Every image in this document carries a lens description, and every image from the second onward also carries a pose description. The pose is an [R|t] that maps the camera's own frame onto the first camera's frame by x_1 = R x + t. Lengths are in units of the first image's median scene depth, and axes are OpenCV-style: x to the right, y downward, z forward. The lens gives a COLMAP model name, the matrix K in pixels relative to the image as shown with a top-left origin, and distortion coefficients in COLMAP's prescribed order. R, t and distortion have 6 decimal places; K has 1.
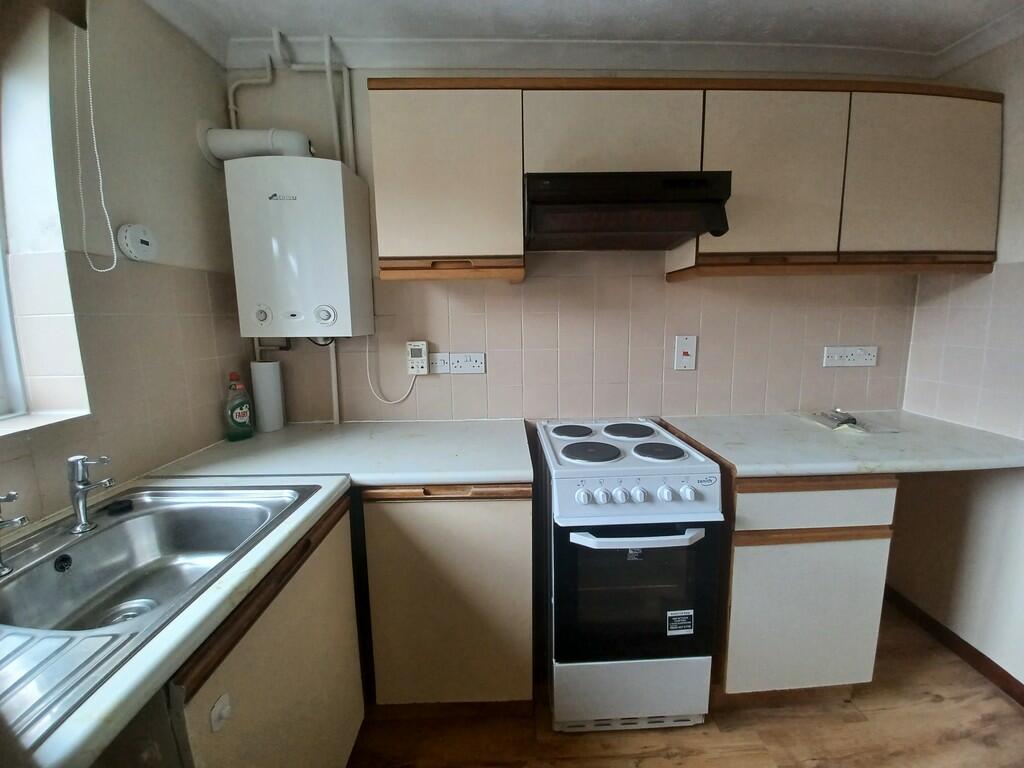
lens RADIAL K [[402.9, 0, 513.4], [0, 402.9, 376.9], [0, 0, 1]] dist [-0.011463, -0.000217]
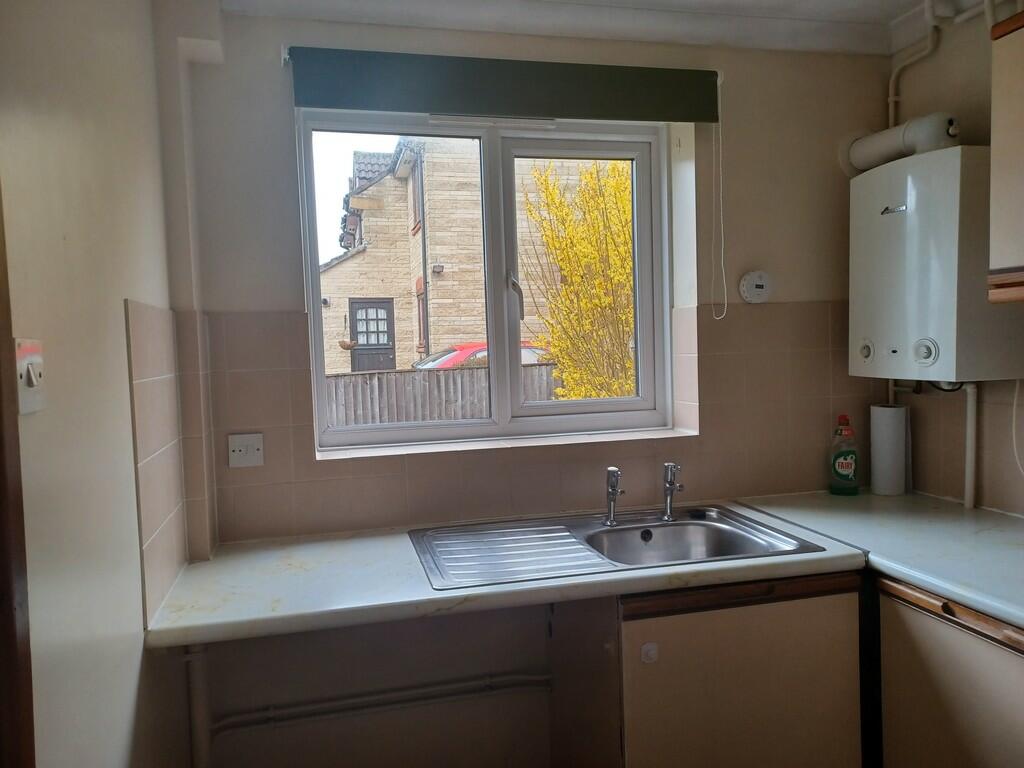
lens RADIAL K [[749.8, 0, 507.7], [0, 749.8, 382.4], [0, 0, 1]] dist [0.038201, -0.000851]
pose [[0.212590, 0.055246, -0.975578, 0.757287], [-0.113027, 0.993089, 0.031608, -0.053370], [0.970582, 0.103547, 0.217365, -0.066244]]
